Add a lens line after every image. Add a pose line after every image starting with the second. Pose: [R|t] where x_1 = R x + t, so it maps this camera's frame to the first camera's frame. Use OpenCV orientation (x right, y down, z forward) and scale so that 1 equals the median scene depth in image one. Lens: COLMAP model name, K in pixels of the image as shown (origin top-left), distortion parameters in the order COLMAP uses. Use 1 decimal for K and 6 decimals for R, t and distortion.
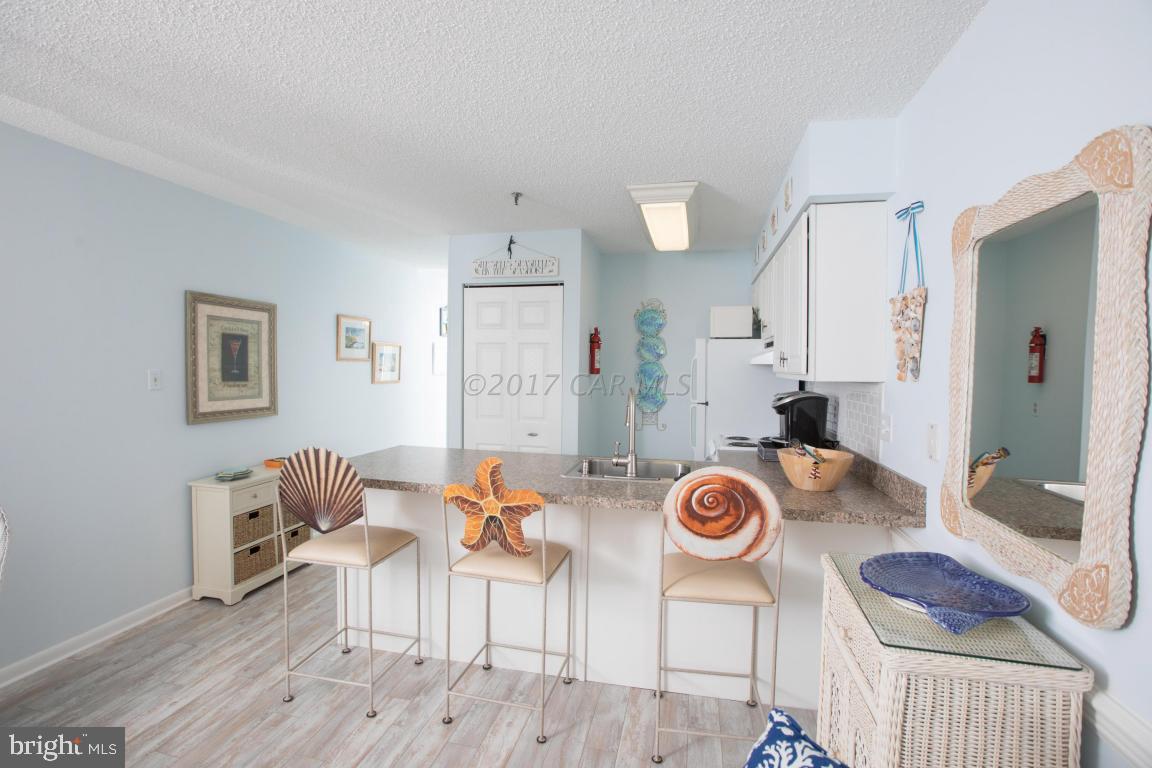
lens RADIAL K [[523.8, 0, 576.0], [0, 523.8, 384.0], [0, 0, 1]] dist [-0.073016, 0.037823]
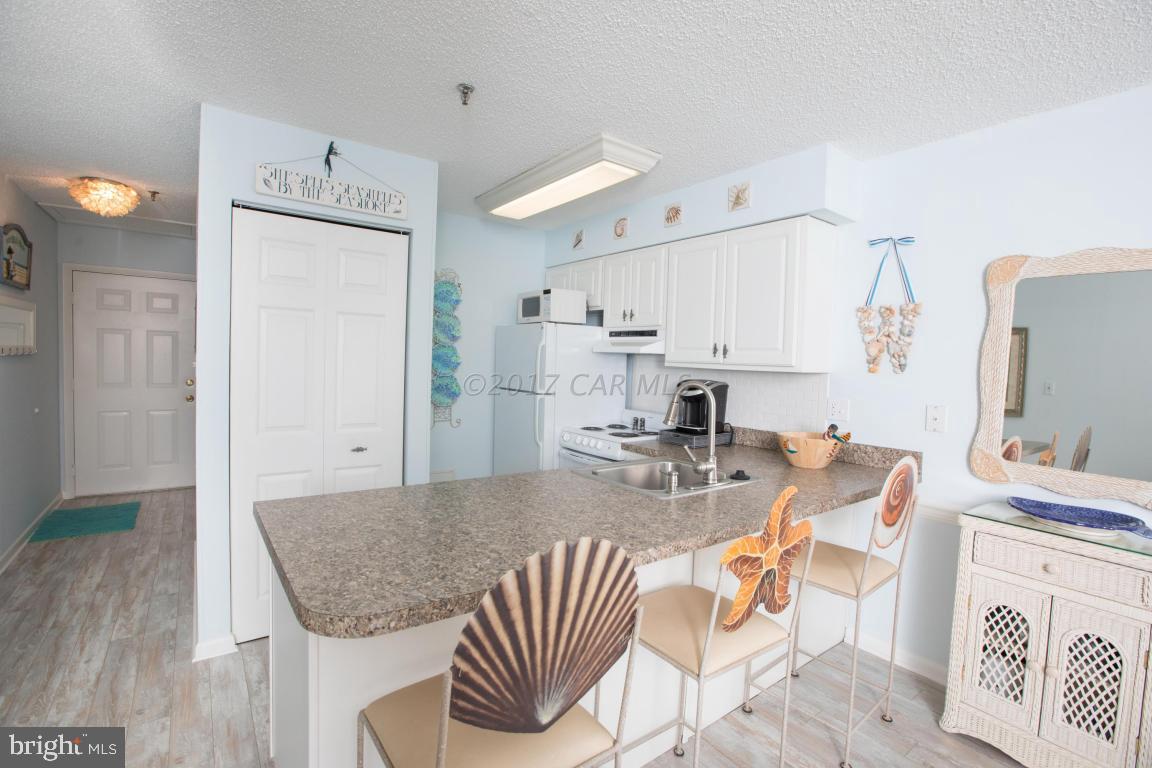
lens RADIAL K [[523.8, 0, 576.0], [0, 523.8, 384.0], [0, 0, 1]] dist [-0.073016, 0.037823]
pose [[0.650622, -0.023841, 0.759027, -0.776350], [-0.001269, 0.999472, 0.032481, -0.018008], [-0.759400, -0.022096, 0.650248, 0.683722]]
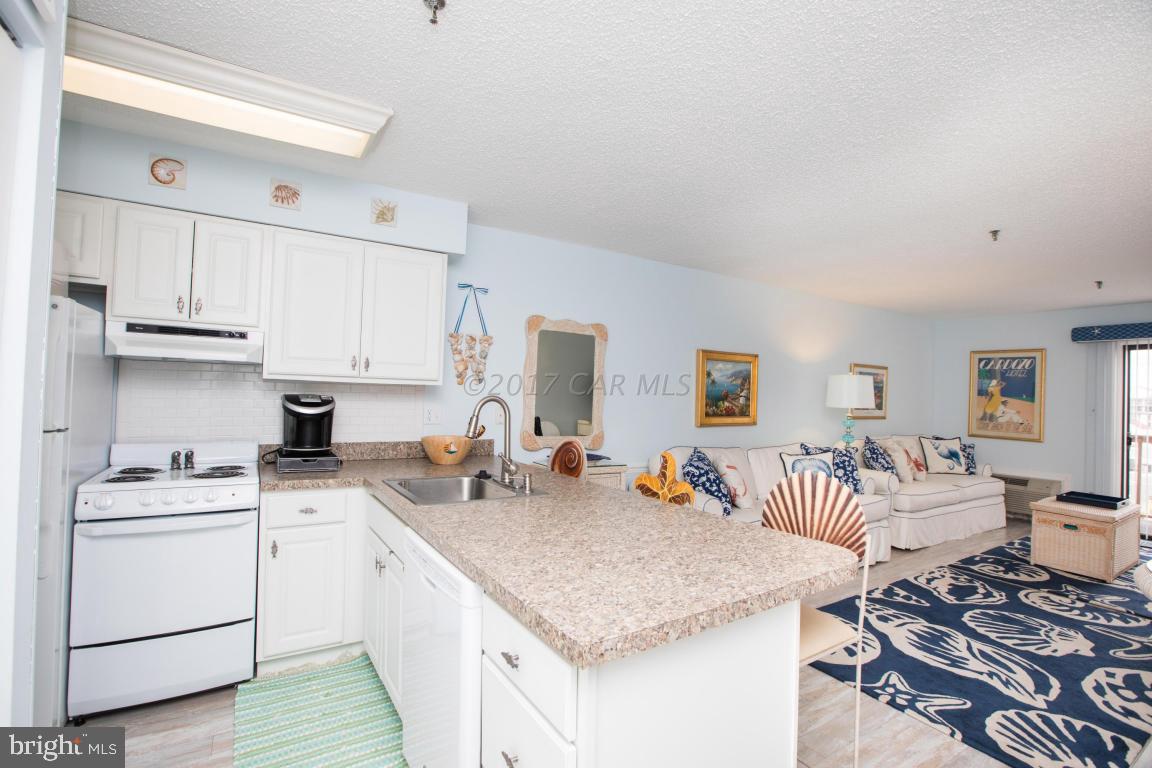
lens RADIAL K [[528.7, 0, 576.4], [0, 528.7, 381.3], [0, 0, 1]] dist [-0.039707, 0.013816]
pose [[-0.705433, -0.014836, 0.708621, -0.805572], [-0.012631, 0.999885, 0.008360, -0.033828], [-0.708664, -0.003053, -0.705540, 1.761148]]
